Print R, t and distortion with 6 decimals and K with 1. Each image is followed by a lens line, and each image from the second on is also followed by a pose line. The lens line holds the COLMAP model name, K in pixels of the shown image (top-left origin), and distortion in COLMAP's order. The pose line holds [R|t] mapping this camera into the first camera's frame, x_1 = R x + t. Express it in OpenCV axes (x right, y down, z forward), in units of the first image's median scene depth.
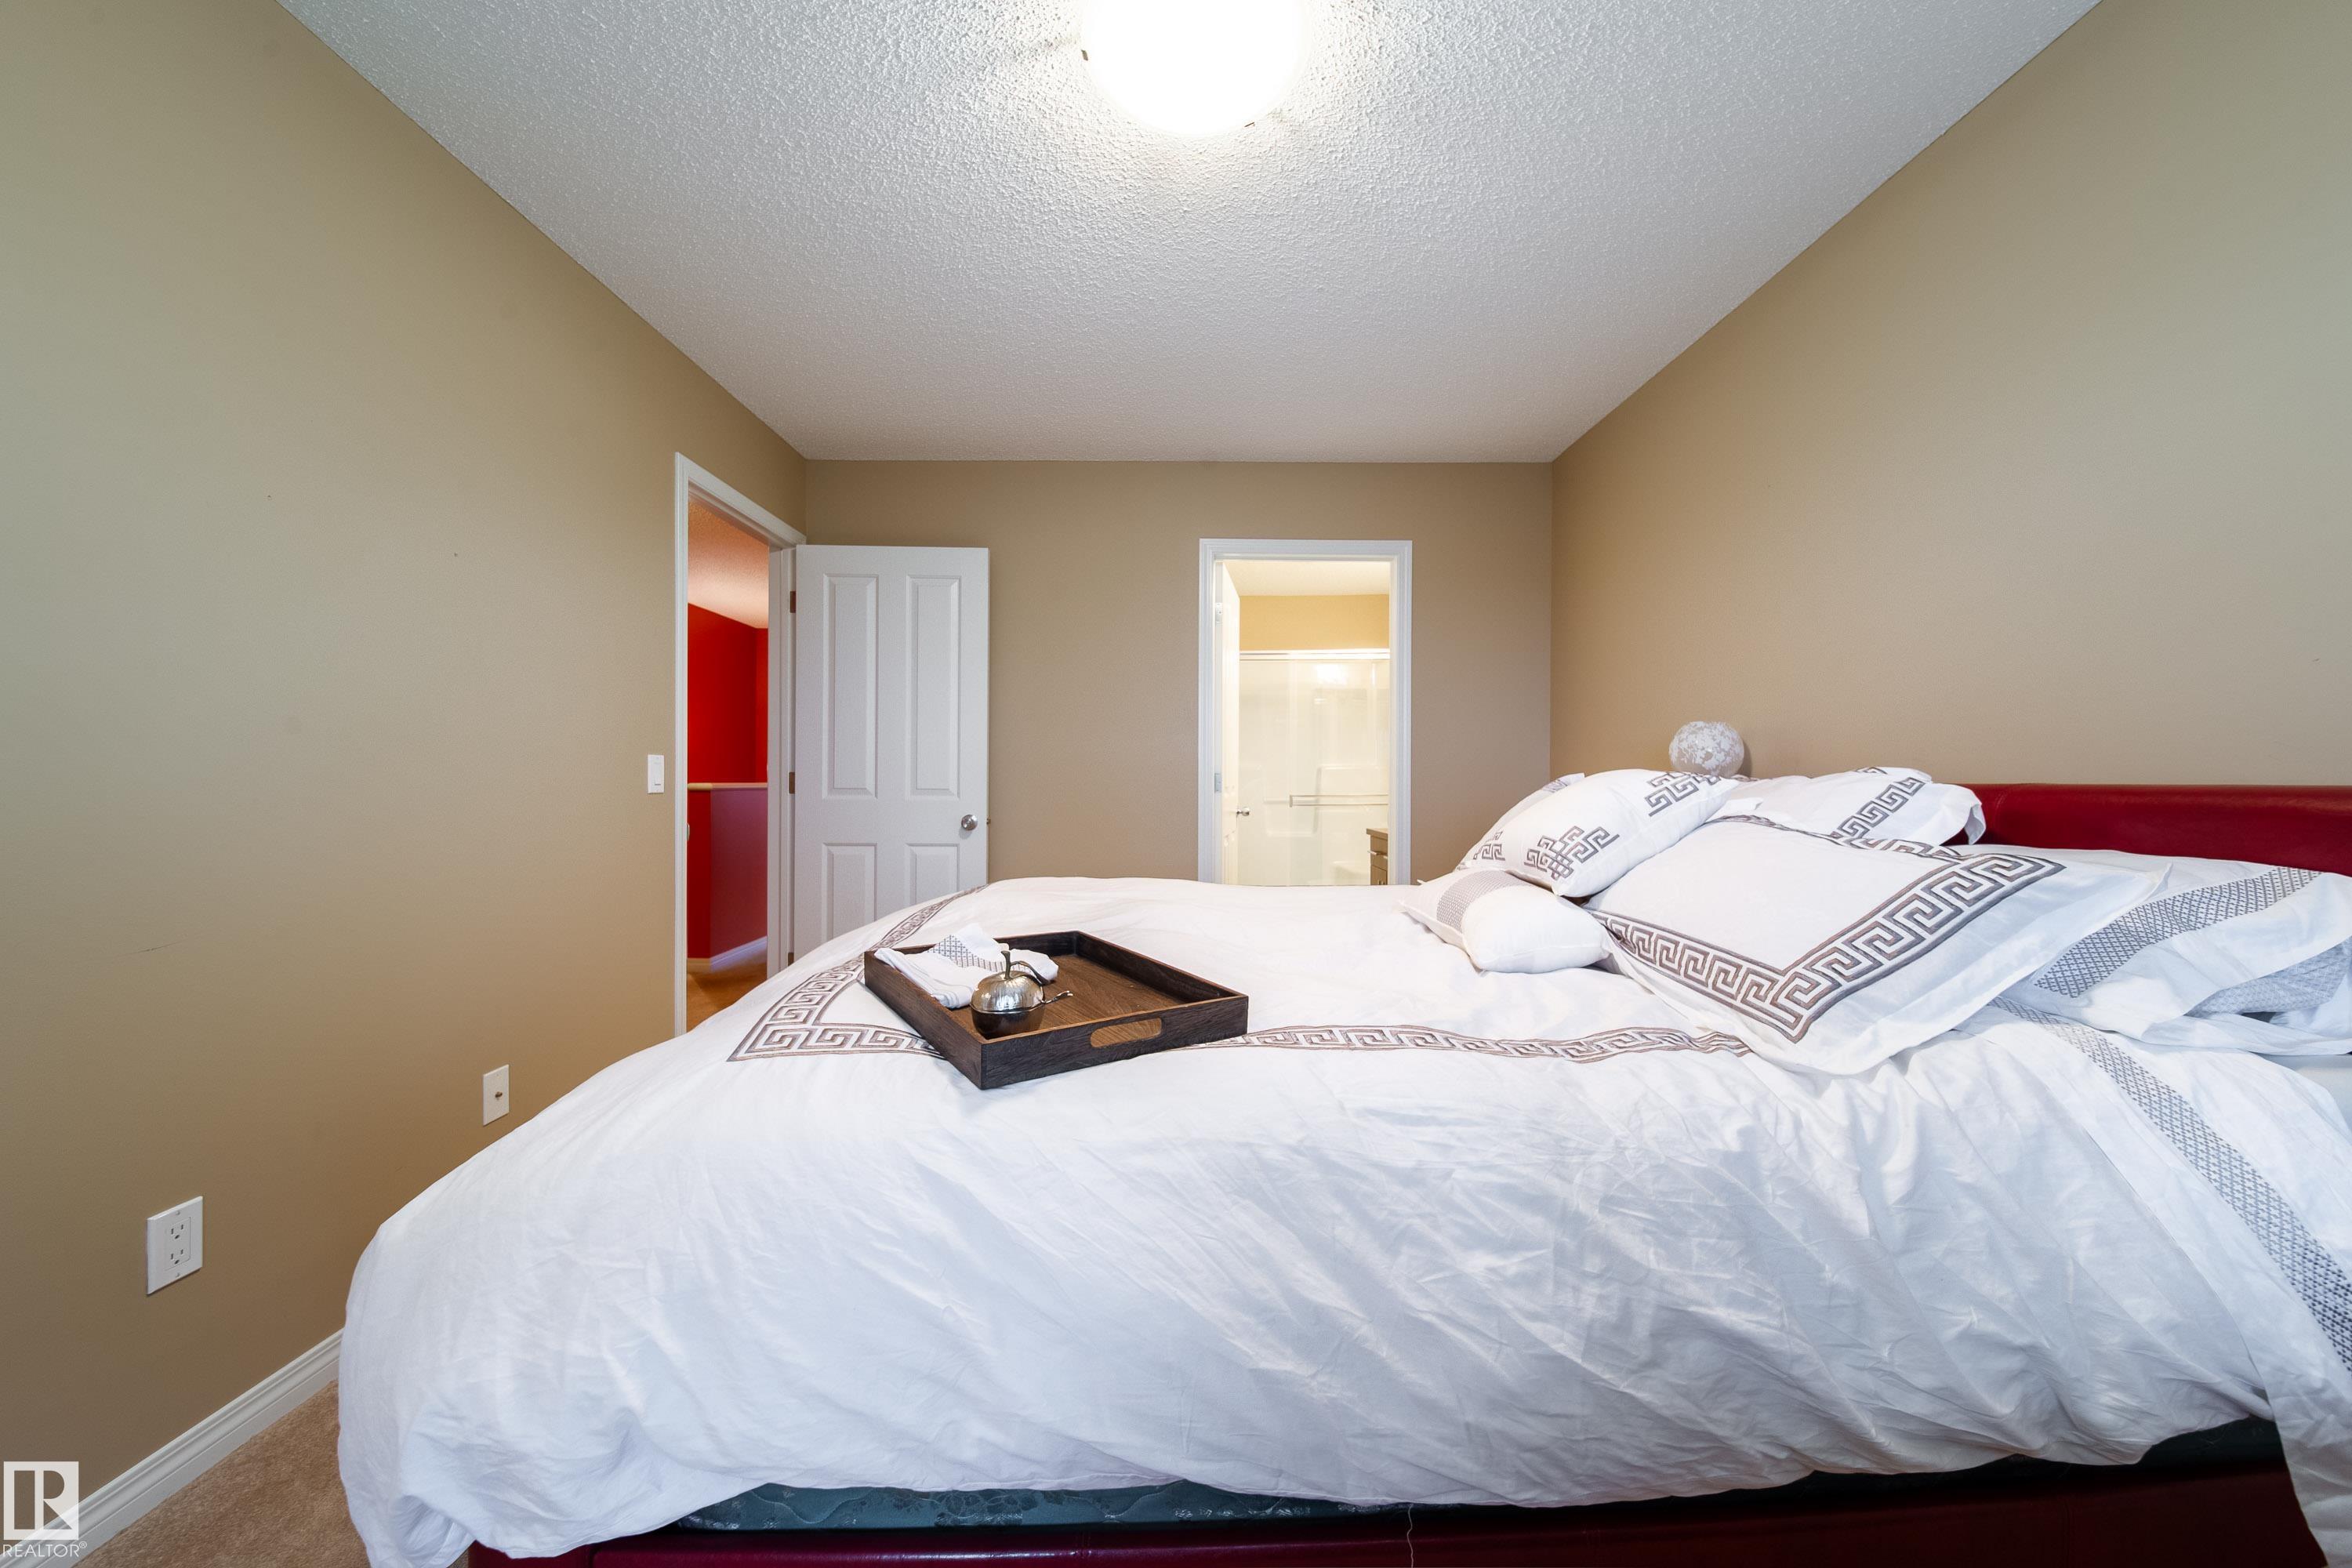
lens RADIAL K [[843.1, 0, 1197.3], [0, 843.1, 781.3], [0, 0, 1]] dist [0.003223, -0.001201]
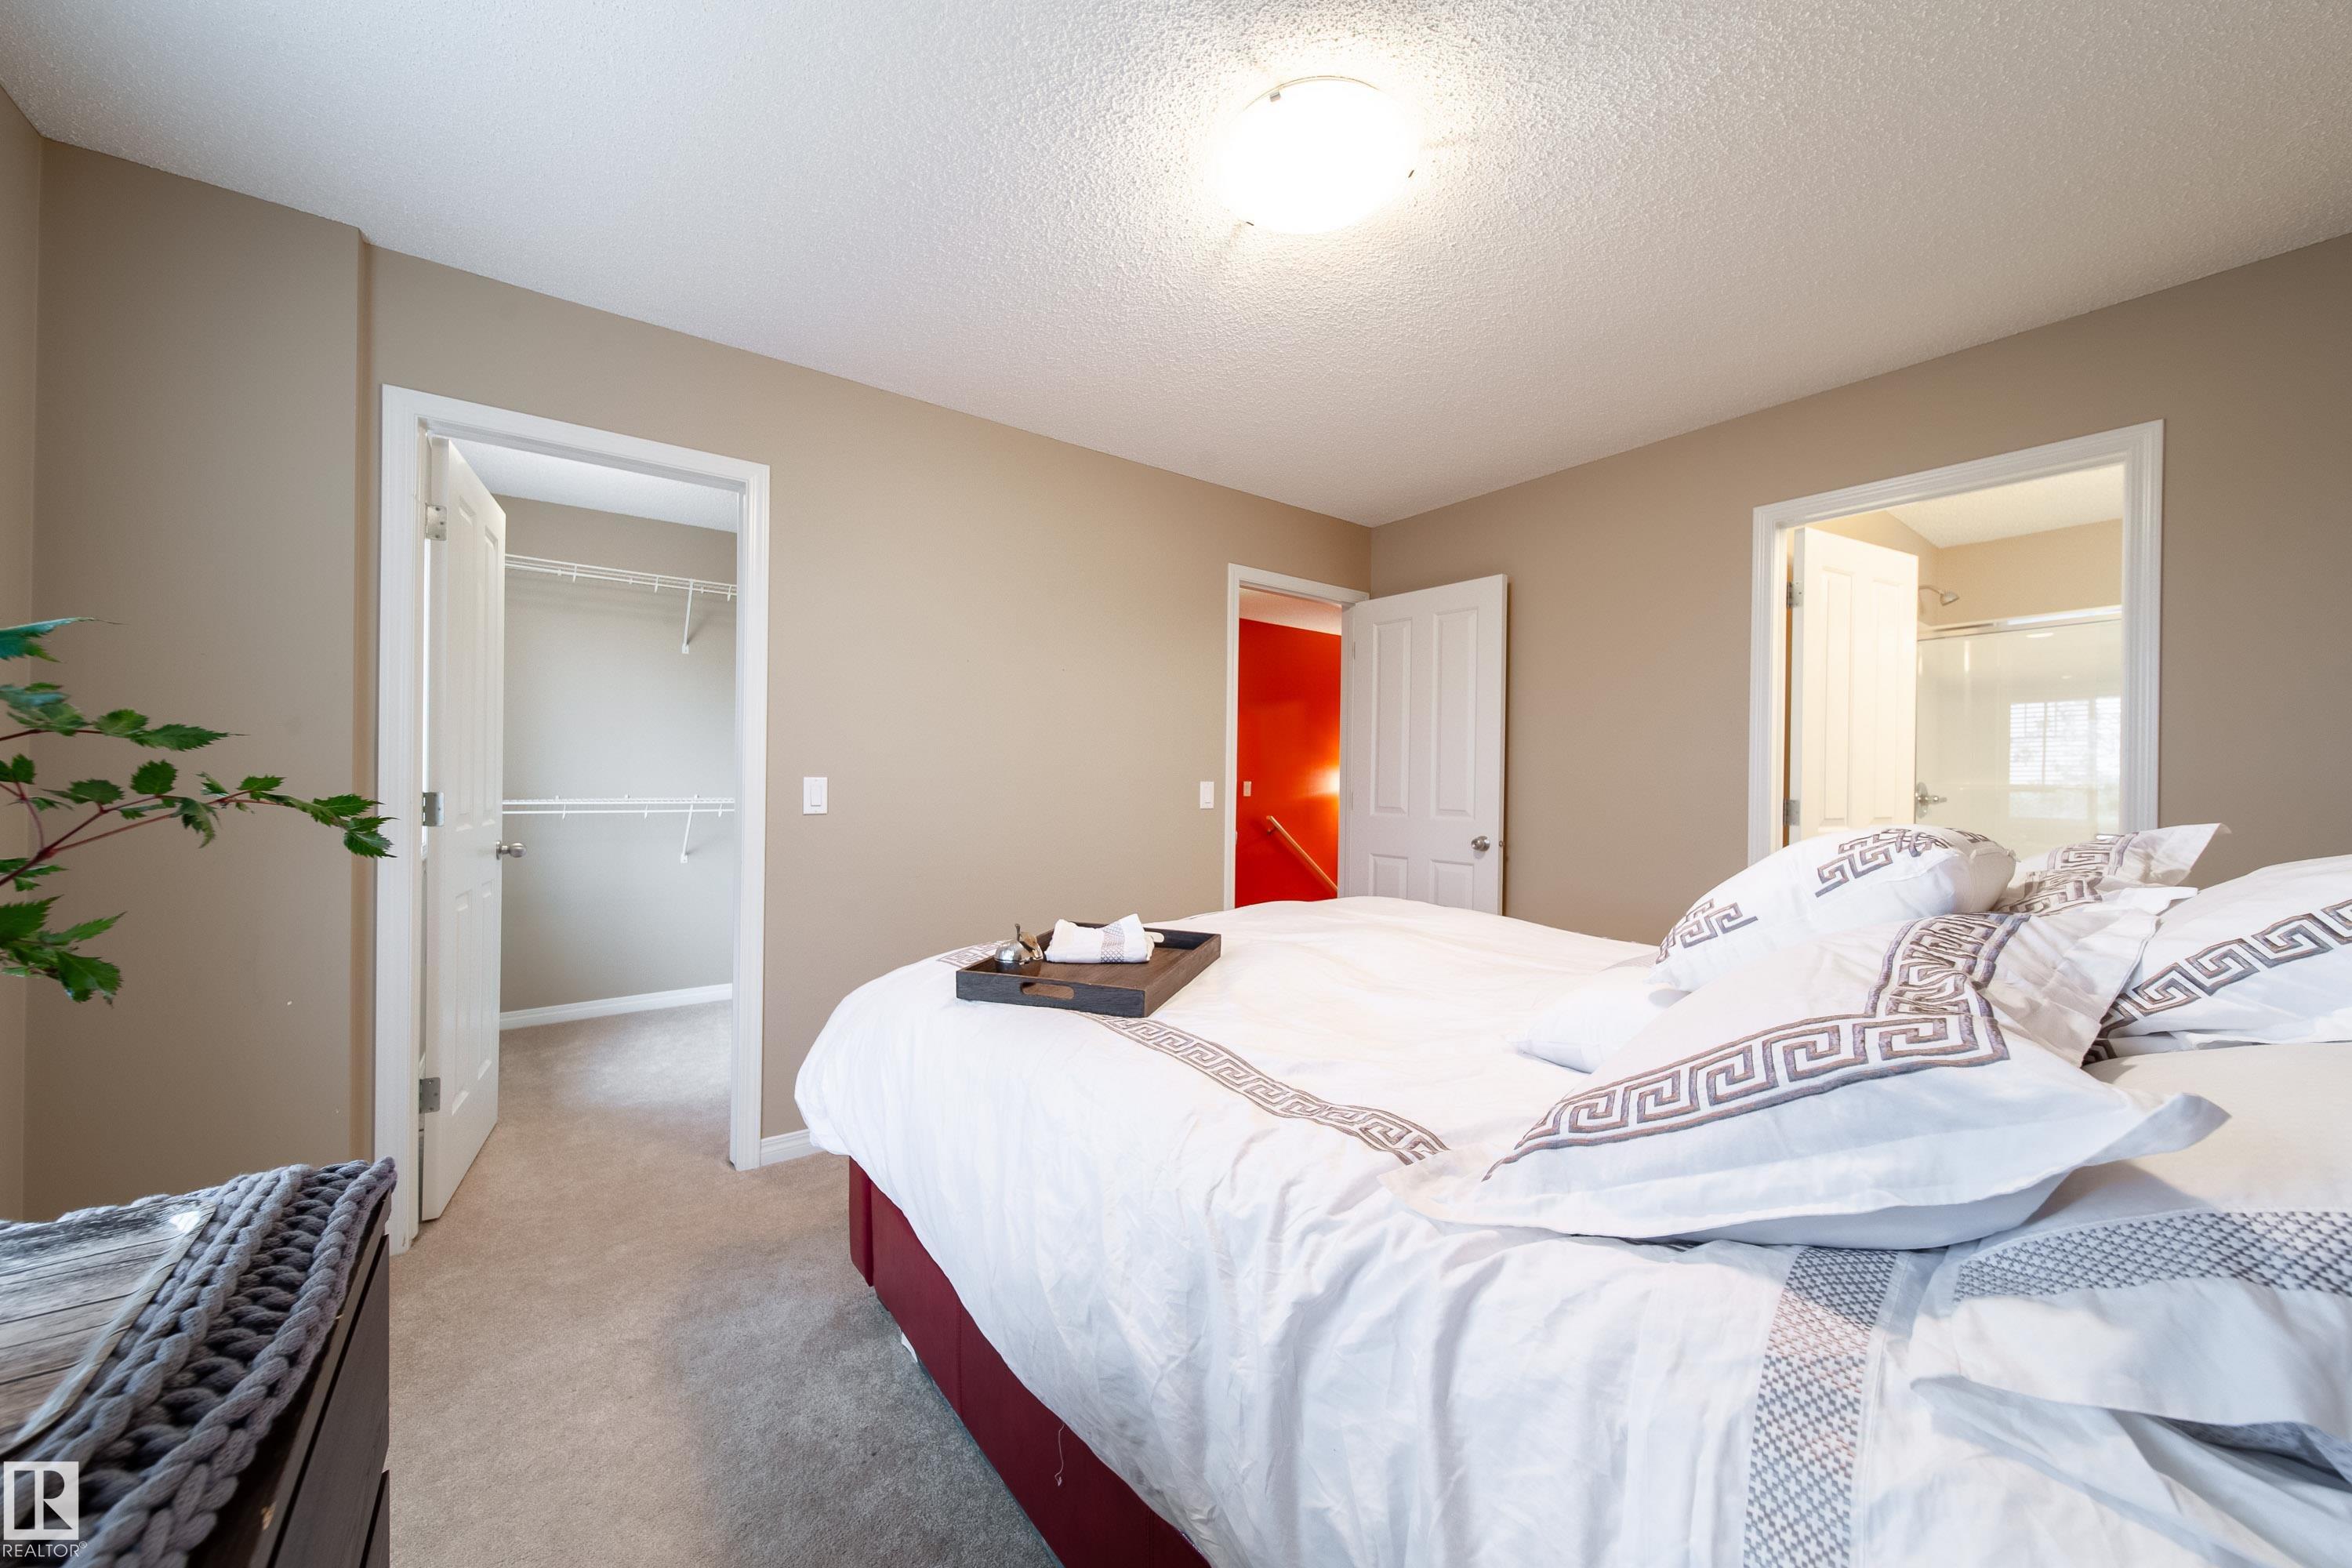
lens RADIAL K [[843.1, 0, 1179.5], [0, 843.1, 787.7], [0, 0, 1]] dist [0.003223, -0.001201]
pose [[0.598279, 0.009433, -0.801232, 0.337620], [-0.012180, 0.999922, 0.002677, -0.017808], [0.801195, 0.008157, 0.598348, 0.083696]]
